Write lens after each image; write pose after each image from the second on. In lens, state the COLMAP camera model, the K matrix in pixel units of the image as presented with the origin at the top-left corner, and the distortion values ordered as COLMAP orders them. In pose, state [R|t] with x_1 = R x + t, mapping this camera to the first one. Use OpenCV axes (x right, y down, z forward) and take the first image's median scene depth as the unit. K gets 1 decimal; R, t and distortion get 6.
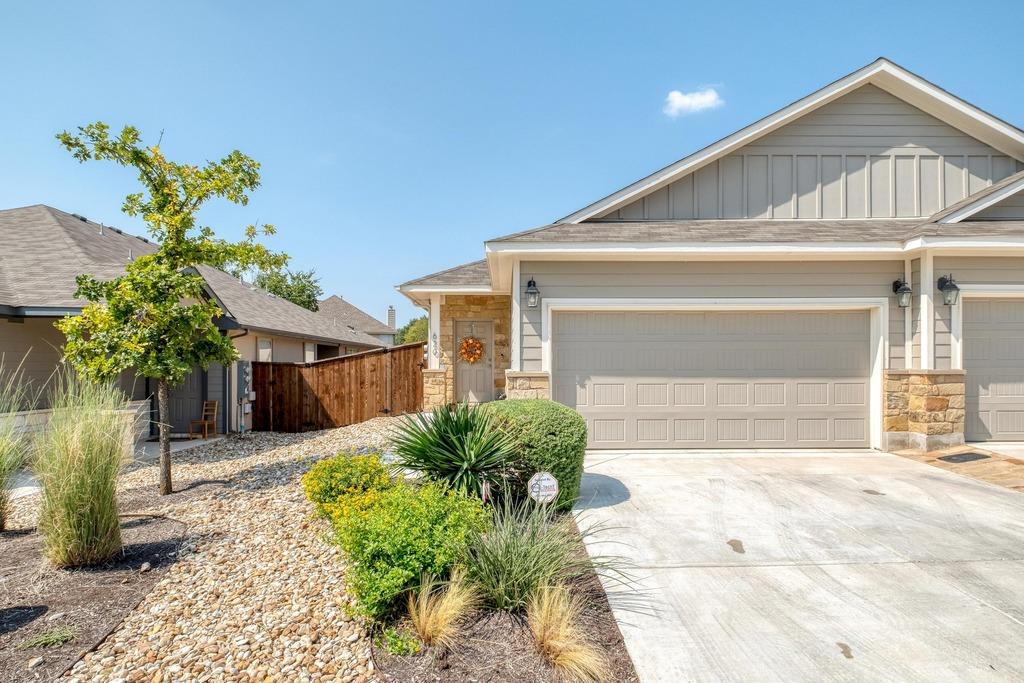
lens RADIAL K [[556.9, 0, 503.0], [0, 556.9, 366.0], [0, 0, 1]] dist [-0.023229, -0.001781]
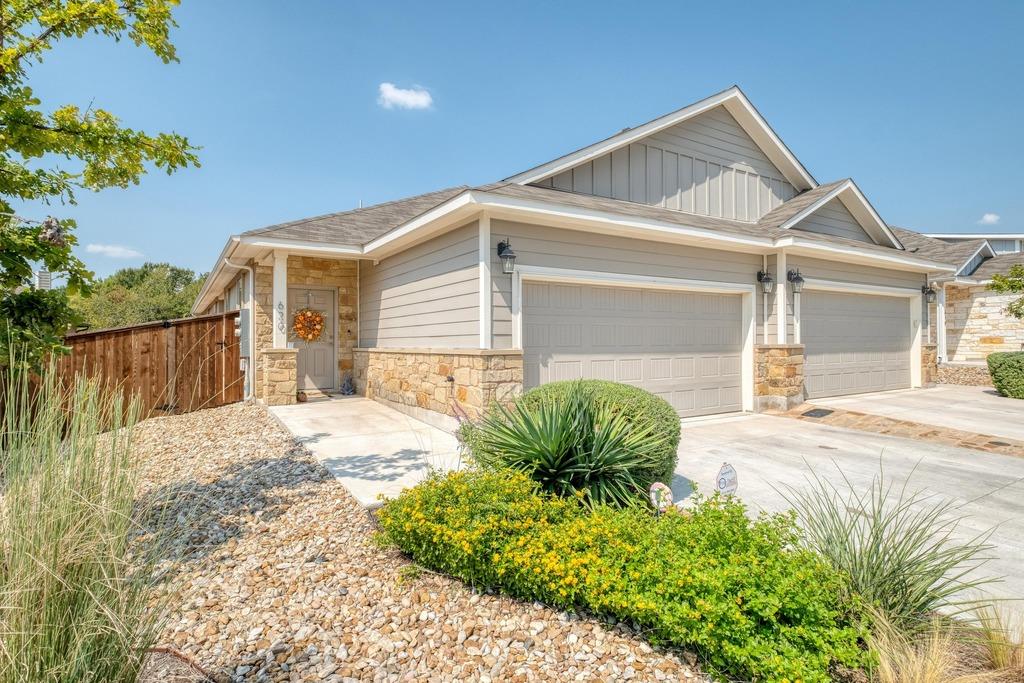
lens RADIAL K [[529.7, 0, 514.7], [0, 529.7, 338.1], [0, 0, 1]] dist [0.001024, -0.001342]
pose [[0.840138, 0.001318, 0.542371, -0.231174], [0.006156, 0.999909, -0.011966, 0.001787], [-0.542338, 0.013391, 0.840054, 0.192904]]
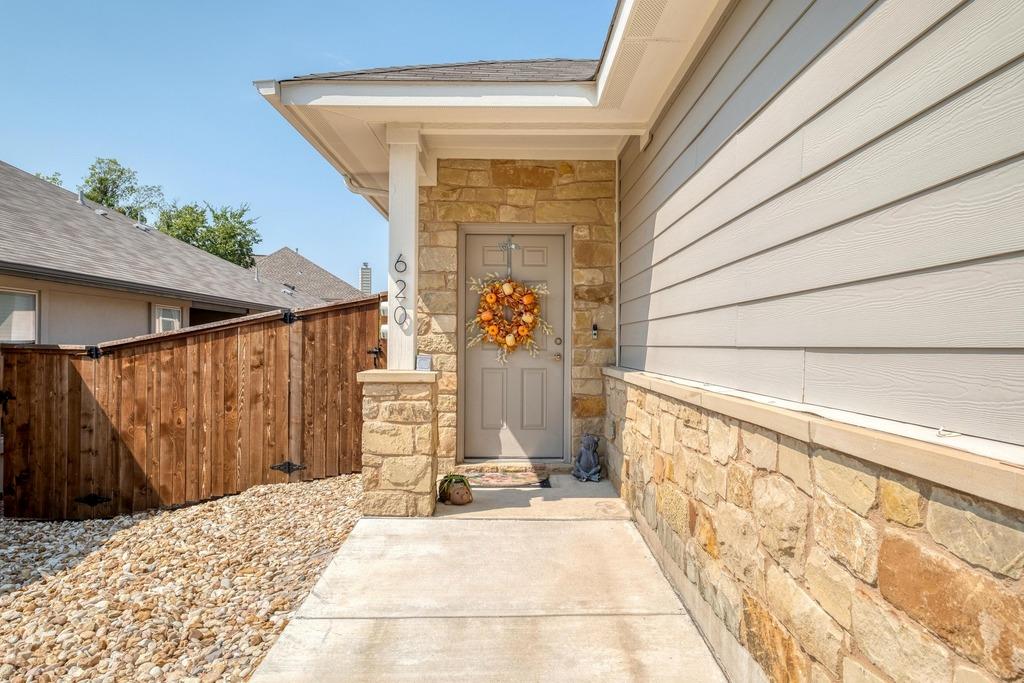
lens RADIAL K [[650.5, 0, 515.3], [0, 650.5, 338.9], [0, 0, 1]] dist [0.004750, 0.005279]
pose [[0.999953, 0.003606, 0.008991, -0.057607], [-0.003510, 0.999937, -0.010634, -0.007973], [-0.009029, 0.010602, 0.999903, 0.595486]]
